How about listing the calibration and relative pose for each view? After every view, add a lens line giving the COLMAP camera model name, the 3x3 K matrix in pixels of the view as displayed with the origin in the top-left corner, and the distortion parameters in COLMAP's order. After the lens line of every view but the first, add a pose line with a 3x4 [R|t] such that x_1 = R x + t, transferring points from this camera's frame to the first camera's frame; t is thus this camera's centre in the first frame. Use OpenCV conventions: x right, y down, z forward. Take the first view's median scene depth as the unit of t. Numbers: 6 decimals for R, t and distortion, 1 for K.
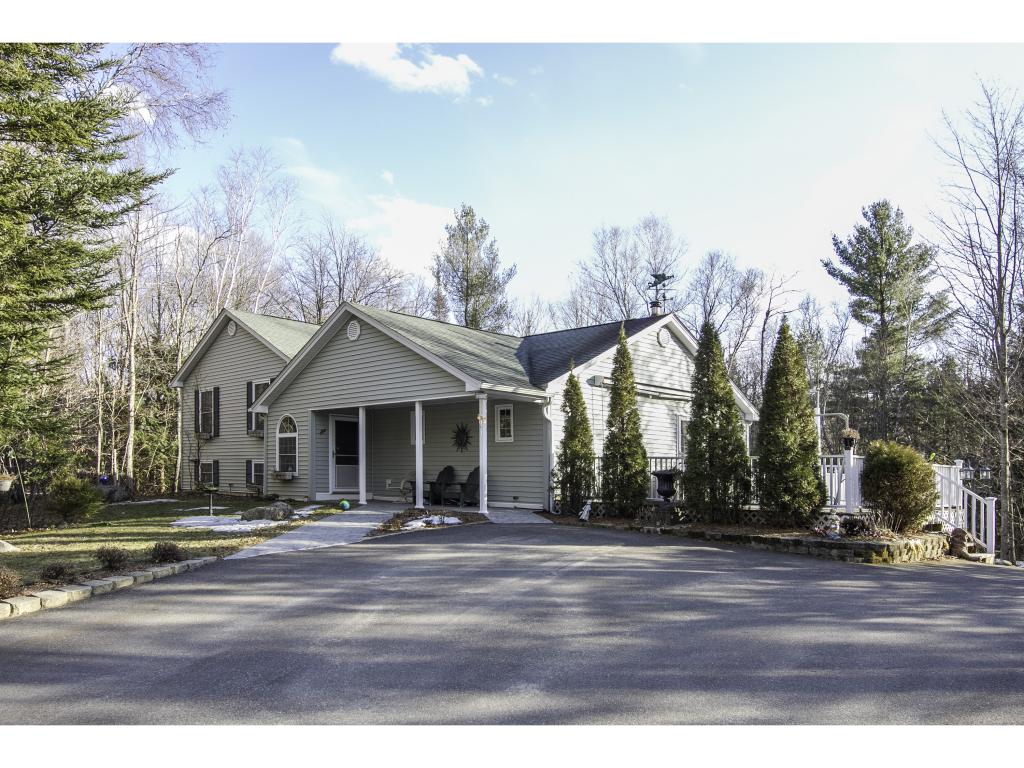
lens RADIAL K [[787.8, 0, 512.0], [0, 787.8, 384.0], [0, 0, 1]] dist [0.001444, 0.000628]
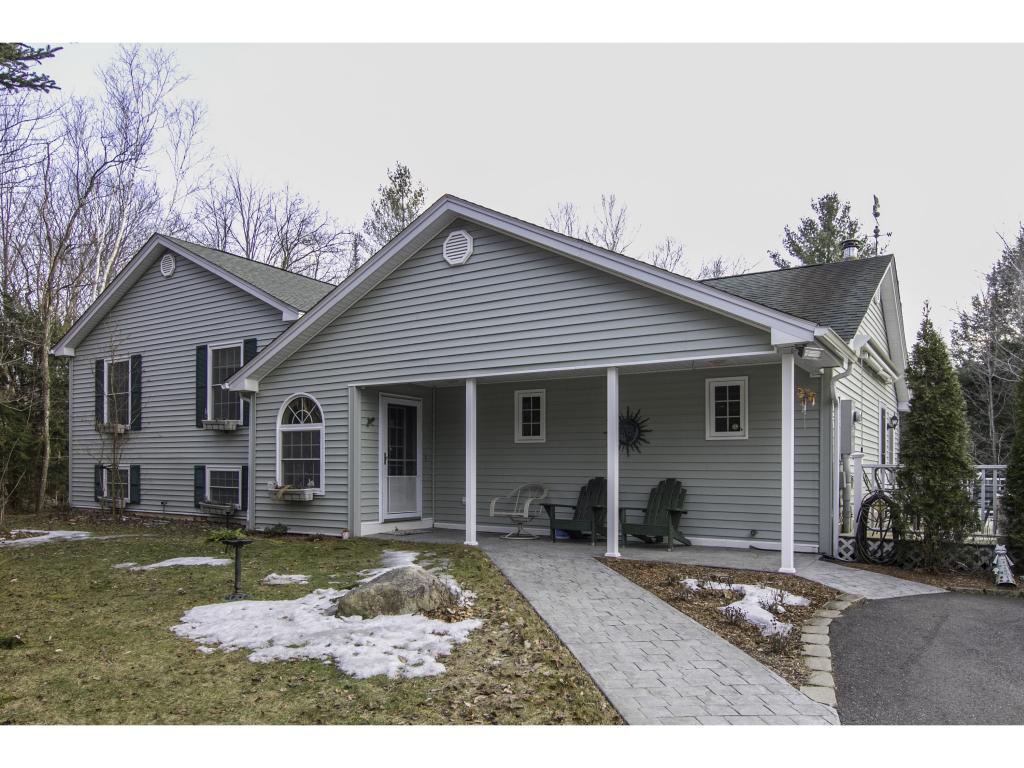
lens RADIAL K [[729.3, 0, 509.8], [0, 729.3, 398.1], [0, 0, 1]] dist [-0.004859, -0.001578]
pose [[0.976652, 0.012728, 0.214449, -0.248659], [-0.017111, 0.999681, 0.018595, 0.029100], [-0.214143, -0.021830, 0.976558, 0.415442]]
